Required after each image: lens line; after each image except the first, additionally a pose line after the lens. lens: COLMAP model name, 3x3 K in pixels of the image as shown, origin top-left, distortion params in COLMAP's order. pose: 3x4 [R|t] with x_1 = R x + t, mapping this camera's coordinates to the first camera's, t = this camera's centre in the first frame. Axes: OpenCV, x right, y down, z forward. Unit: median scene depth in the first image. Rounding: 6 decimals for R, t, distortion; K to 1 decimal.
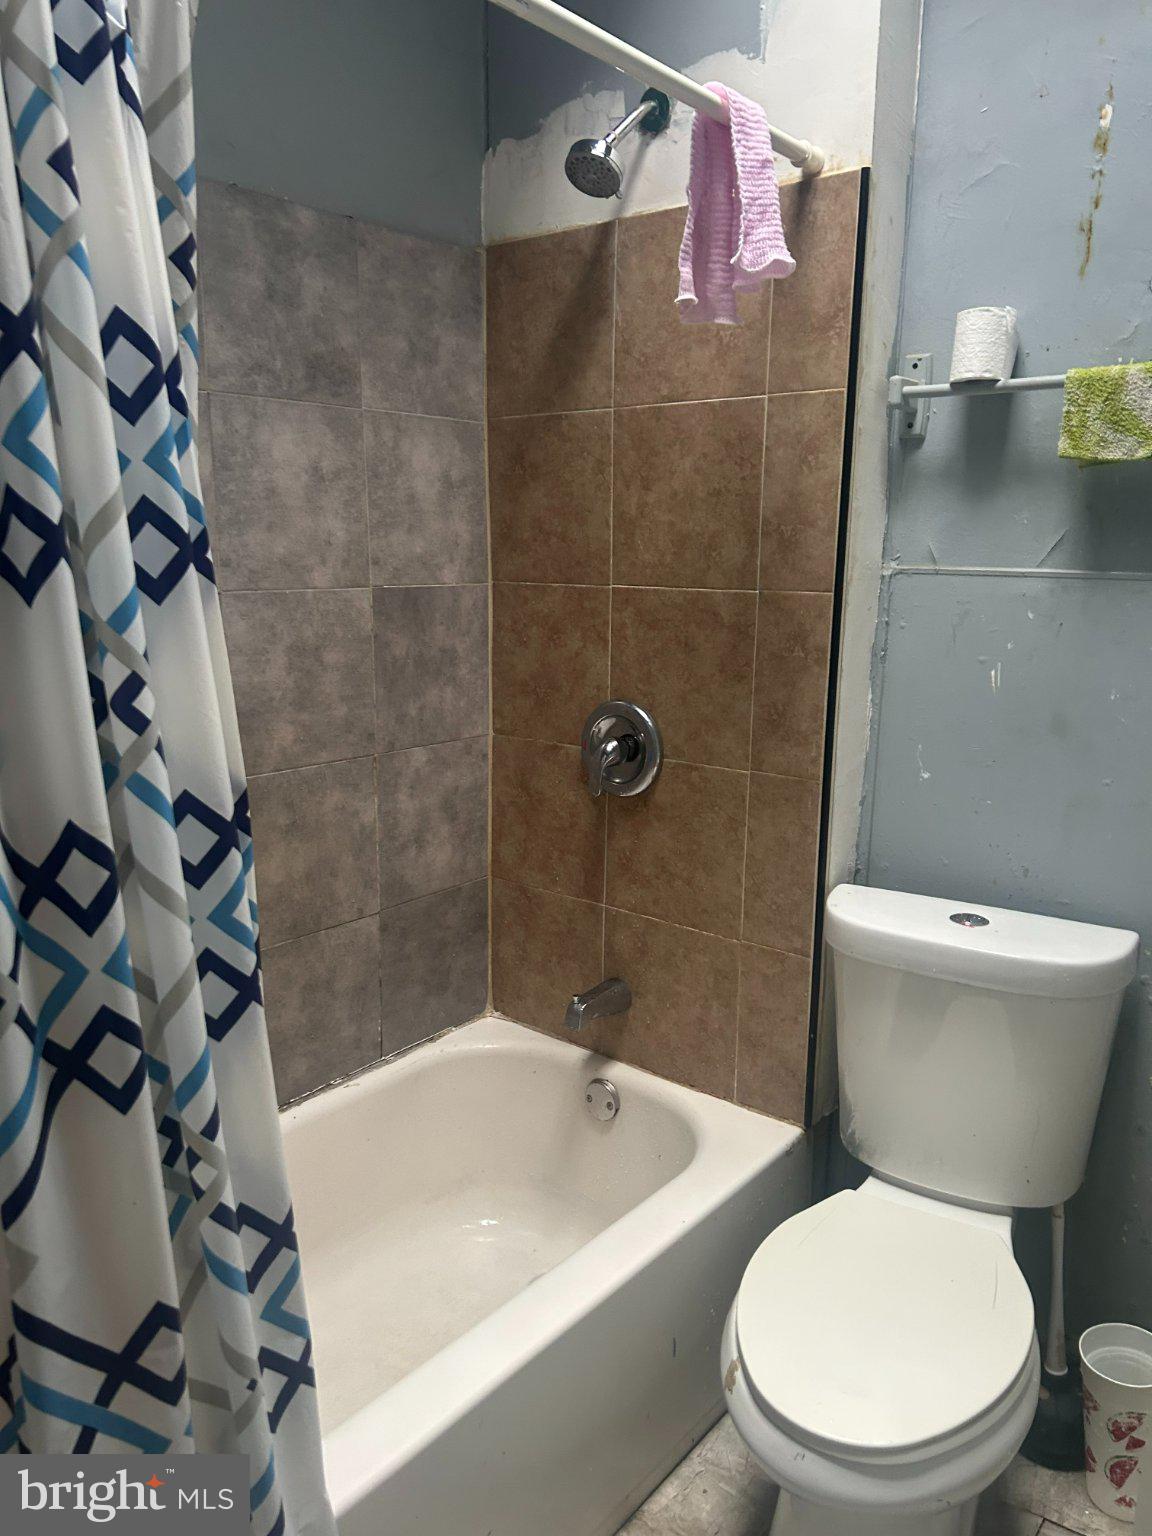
lens RADIAL K [[1147.0, 0, 573.5], [0, 1147.0, 772.0], [0, 0, 1]] dist [0.058286, -0.077059]
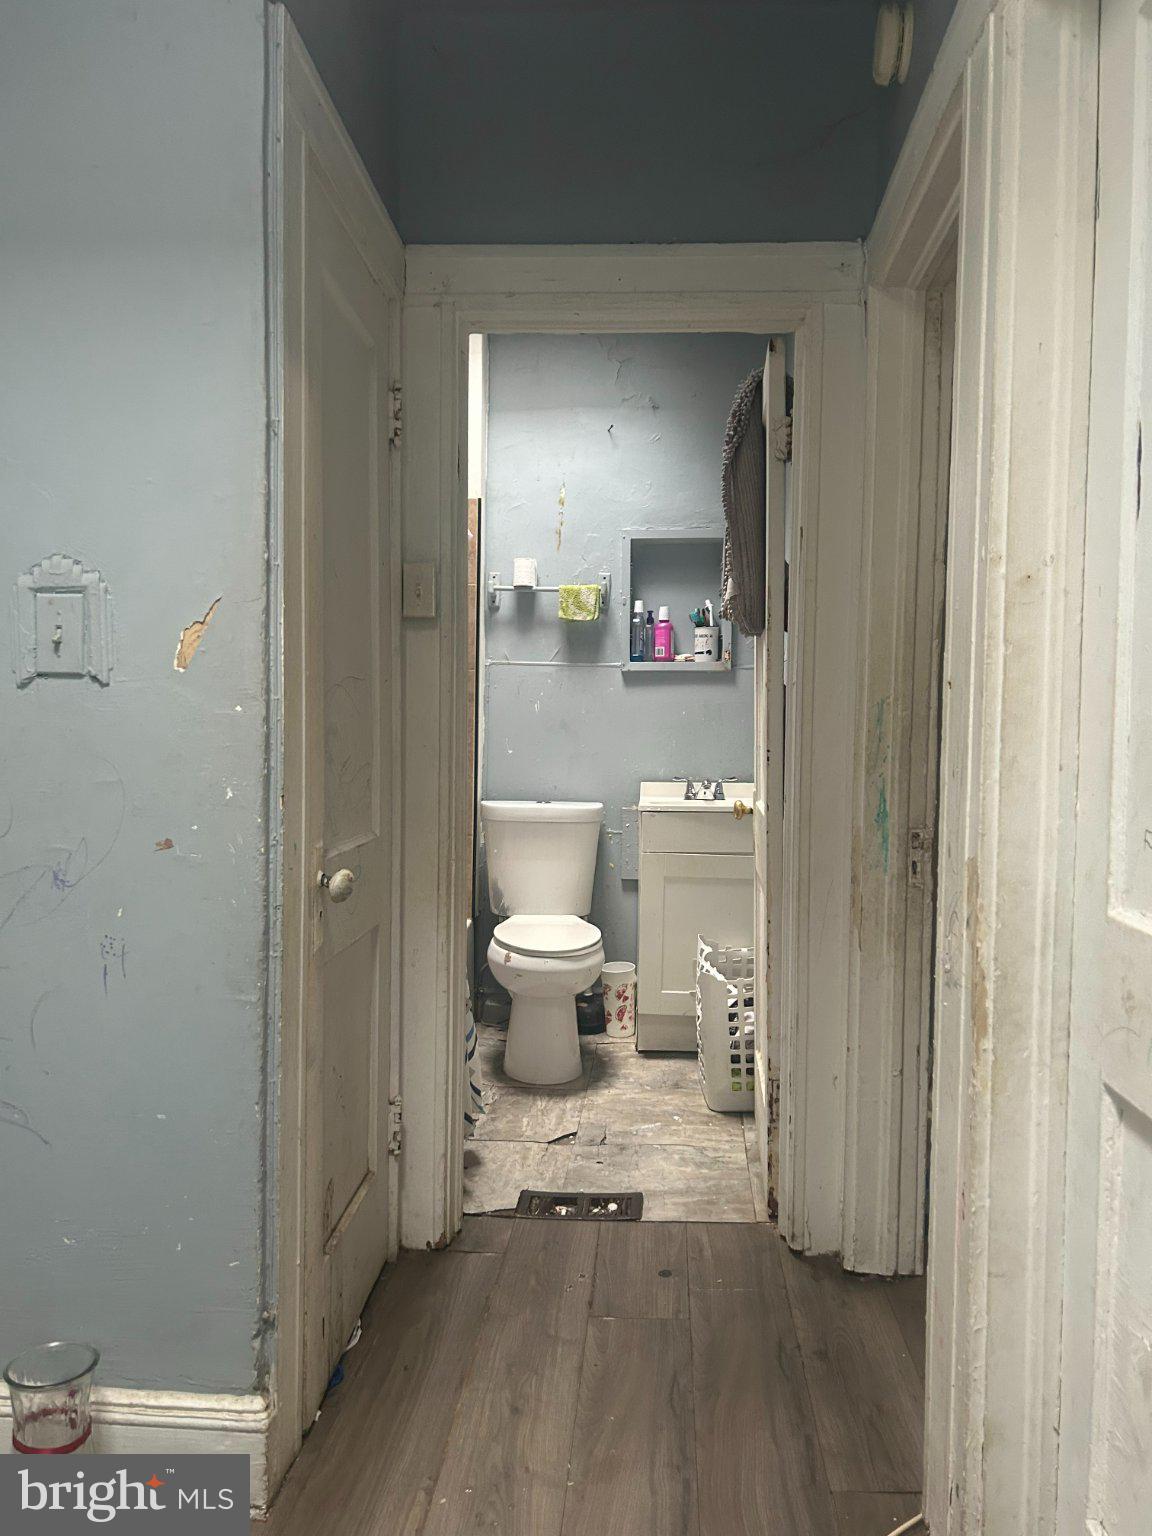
lens RADIAL K [[1145.1, 0, 586.3], [0, 1145.1, 766.1], [0, 0, 1]] dist [0.026860, -0.030361]
pose [[0.814441, -0.017303, 0.579988, -0.893373], [0.104229, 0.987660, -0.116897, 0.314692], [-0.570808, 0.155658, 0.806194, -0.912818]]
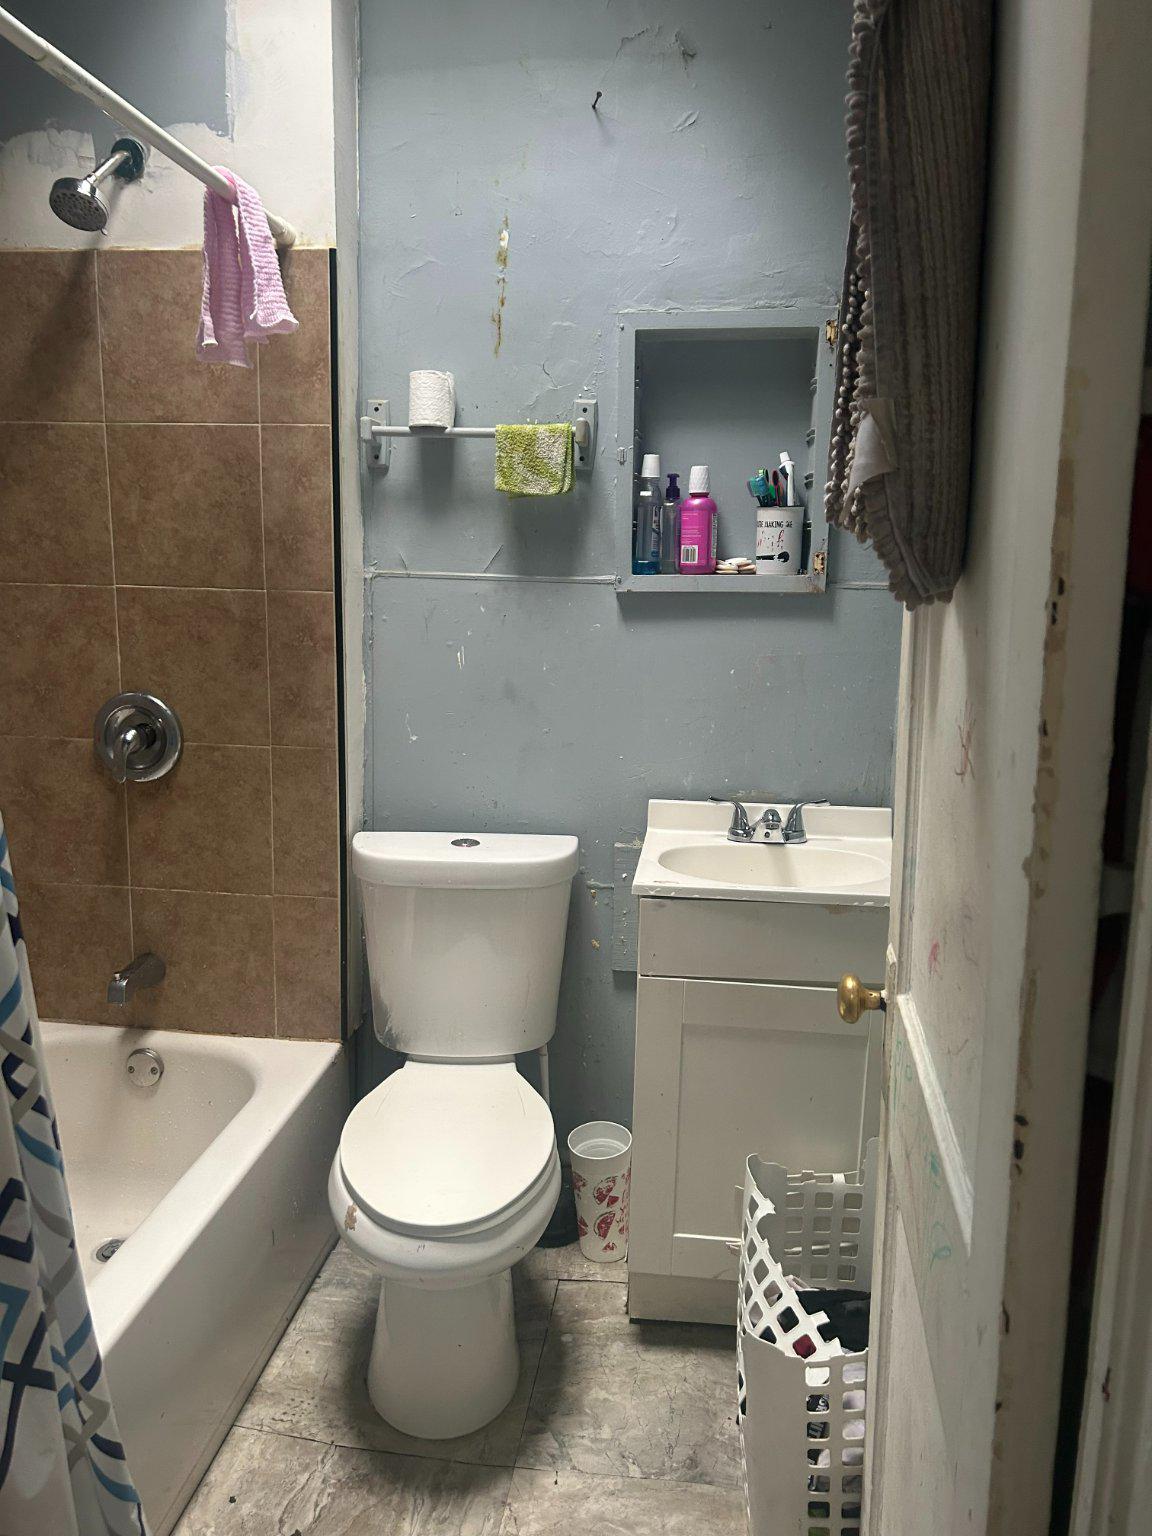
lens RADIAL K [[1145.1, 0, 586.3], [0, 1145.1, 766.1], [0, 0, 1]] dist [0.026860, -0.030361]
pose [[0.845205, -0.087866, 0.527170, -0.193782], [0.091853, 0.995597, 0.018674, 0.027507], [-0.526490, 0.032639, 0.849554, -0.151561]]
